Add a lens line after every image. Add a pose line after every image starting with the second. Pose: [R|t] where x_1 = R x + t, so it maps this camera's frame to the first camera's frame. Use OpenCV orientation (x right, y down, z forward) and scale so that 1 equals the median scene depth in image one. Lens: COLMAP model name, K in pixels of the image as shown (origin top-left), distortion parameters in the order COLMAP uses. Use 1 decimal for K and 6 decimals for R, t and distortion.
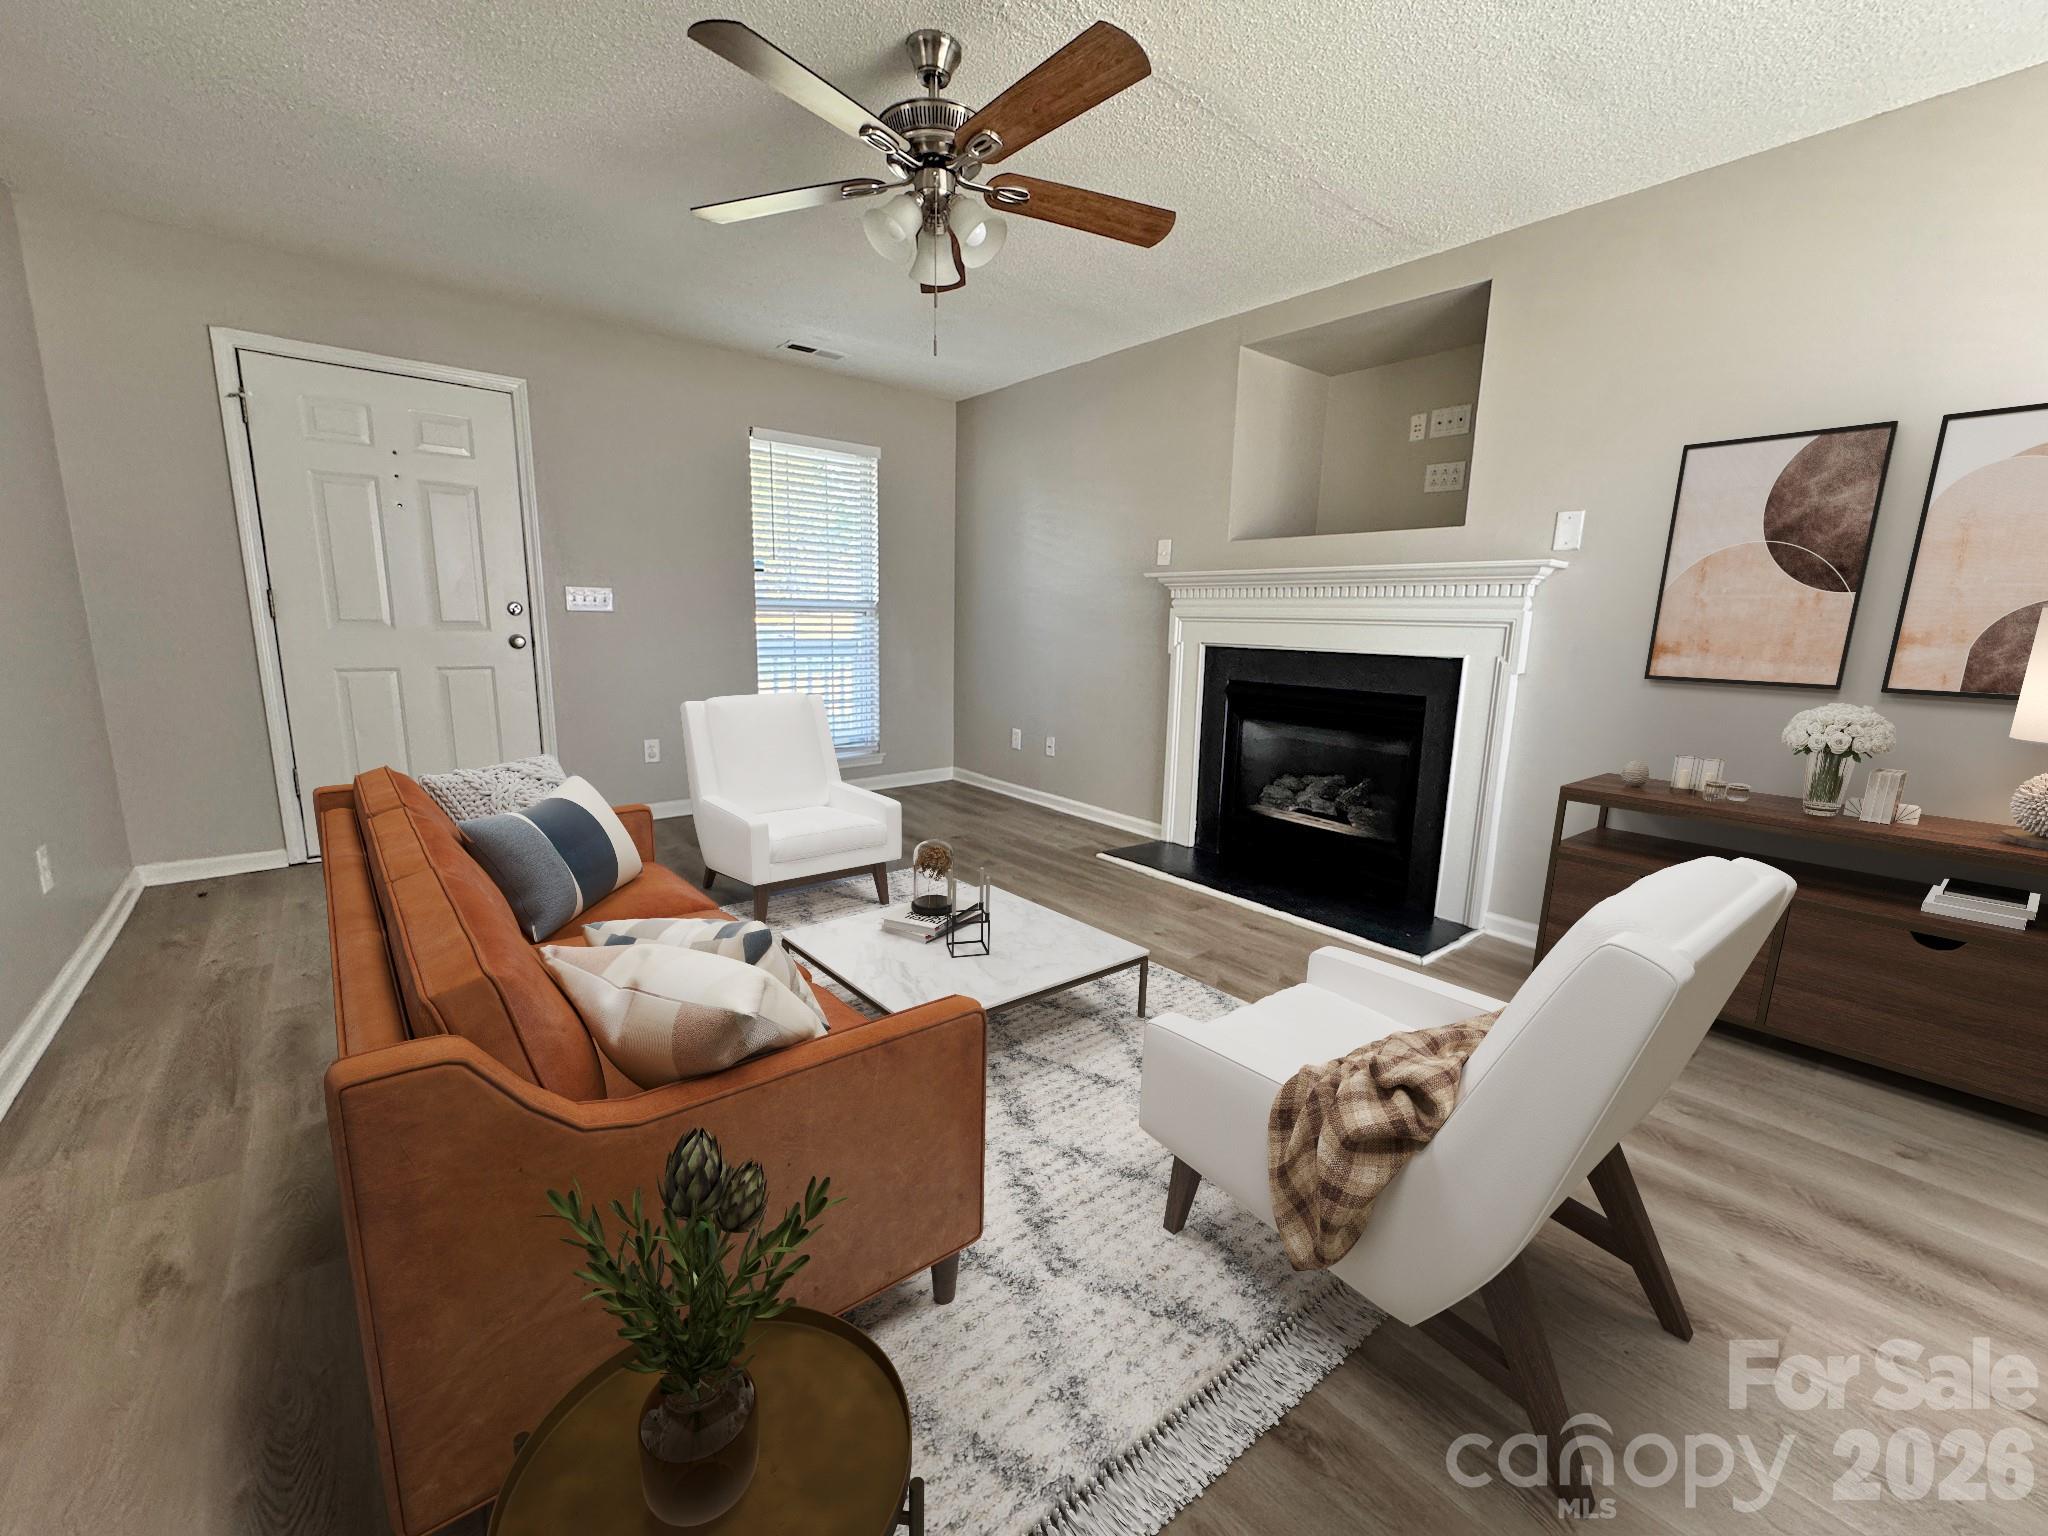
lens RADIAL K [[853.0, 0, 1030.1], [0, 853.0, 766.8], [0, 0, 1]] dist [-0.003709, -0.000074]
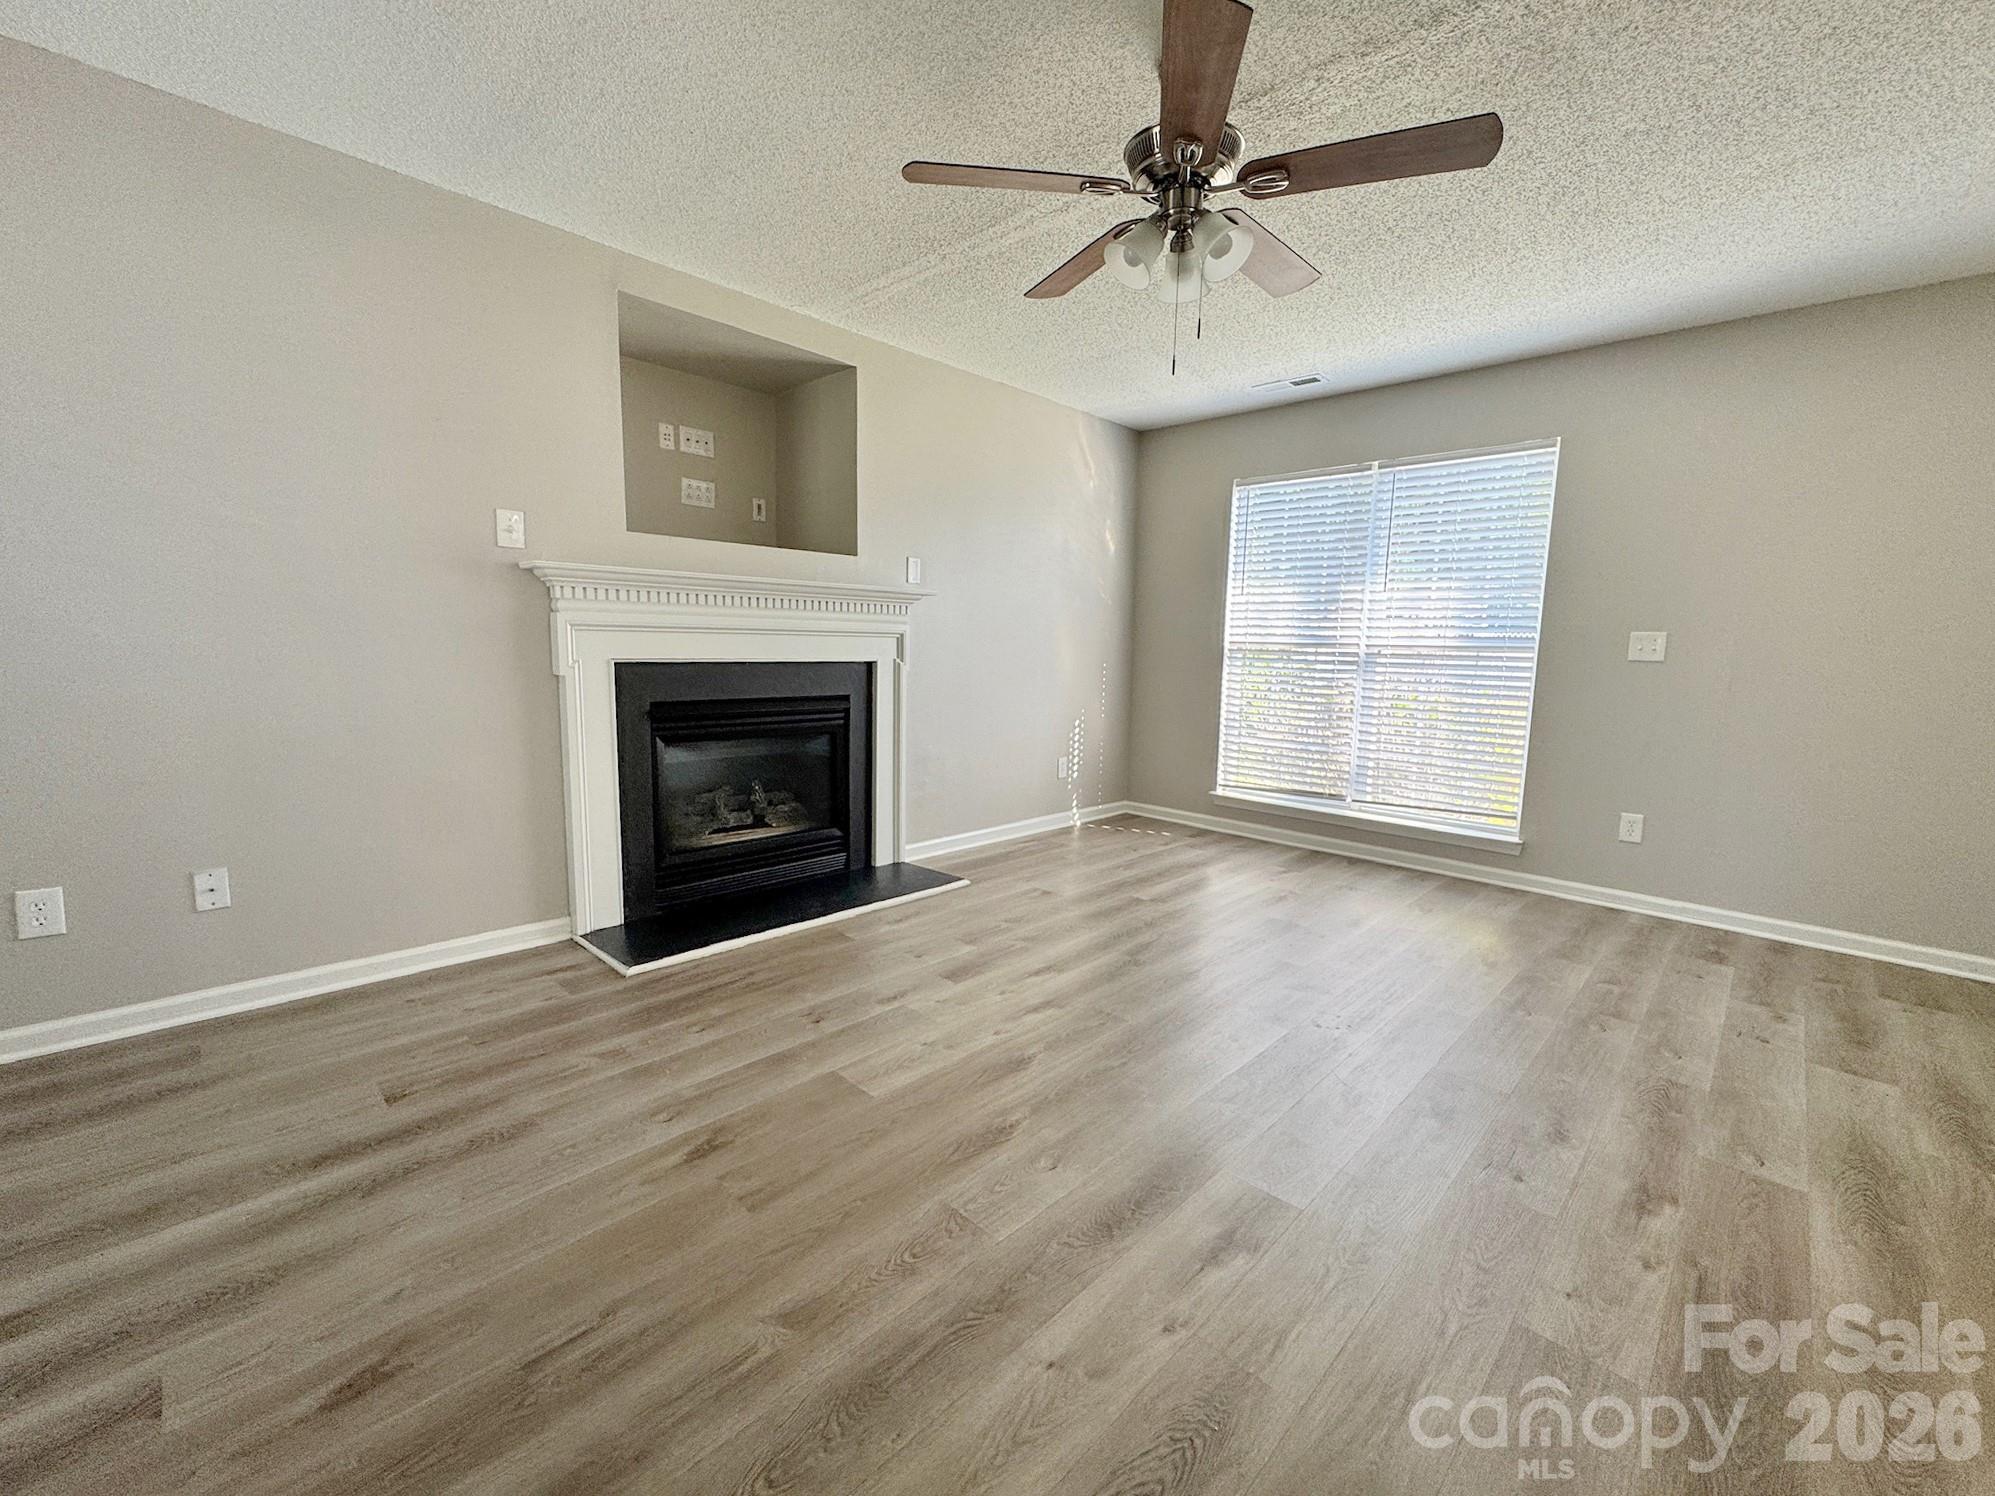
lens RADIAL K [[830.9, 0, 1003.4], [0, 830.9, 746.8], [0, 0, 1]] dist [-0.003709, -0.000074]
pose [[-0.129324, -0.148123, 0.980477, -0.599598], [0.146545, 0.975068, 0.166635, -0.143915], [-0.980714, 0.165234, -0.104393, 0.760334]]
